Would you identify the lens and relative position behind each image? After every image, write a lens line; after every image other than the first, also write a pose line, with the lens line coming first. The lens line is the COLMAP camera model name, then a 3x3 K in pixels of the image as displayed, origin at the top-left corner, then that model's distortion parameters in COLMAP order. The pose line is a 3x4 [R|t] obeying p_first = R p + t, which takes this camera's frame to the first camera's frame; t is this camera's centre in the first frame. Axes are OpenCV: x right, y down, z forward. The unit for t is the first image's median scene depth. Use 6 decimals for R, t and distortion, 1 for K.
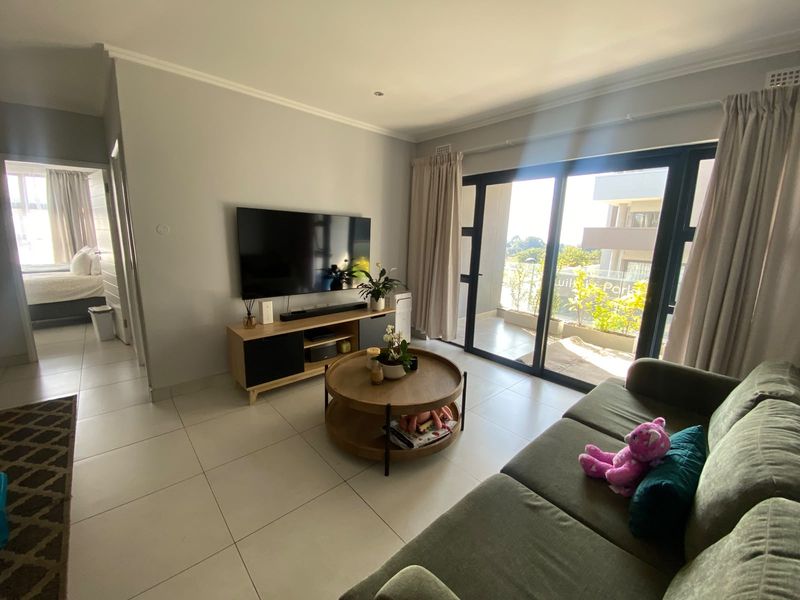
lens RADIAL K [[326.9, 0, 393.4], [0, 326.9, 298.6], [0, 0, 1]] dist [-0.005471, -0.008672]
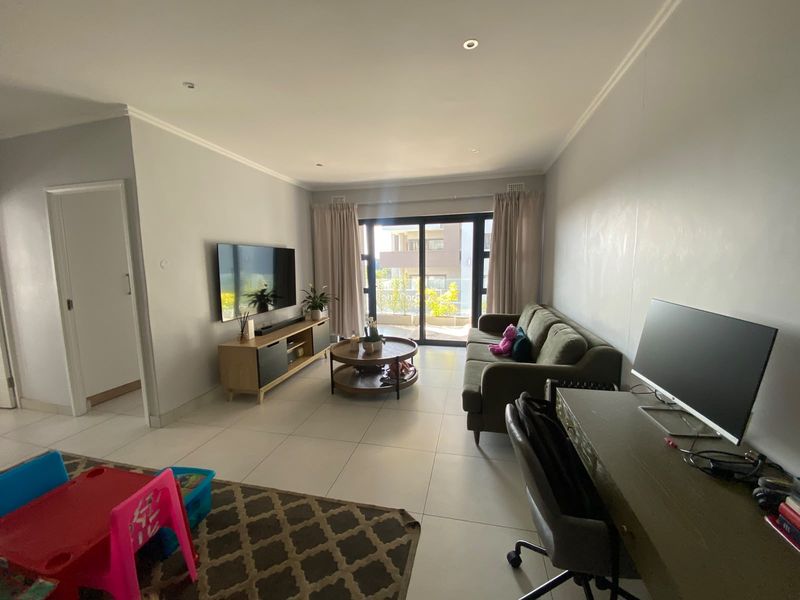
lens RADIAL K [[326.9, 0, 400.1], [0, 326.9, 298.7], [0, 0, 1]] dist [-0.005471, -0.008672]
pose [[0.817209, -0.105246, 0.566651, -0.612910], [0.149503, 0.988241, -0.032059, 0.052968], [-0.556614, 0.110915, 0.823334, -0.308483]]
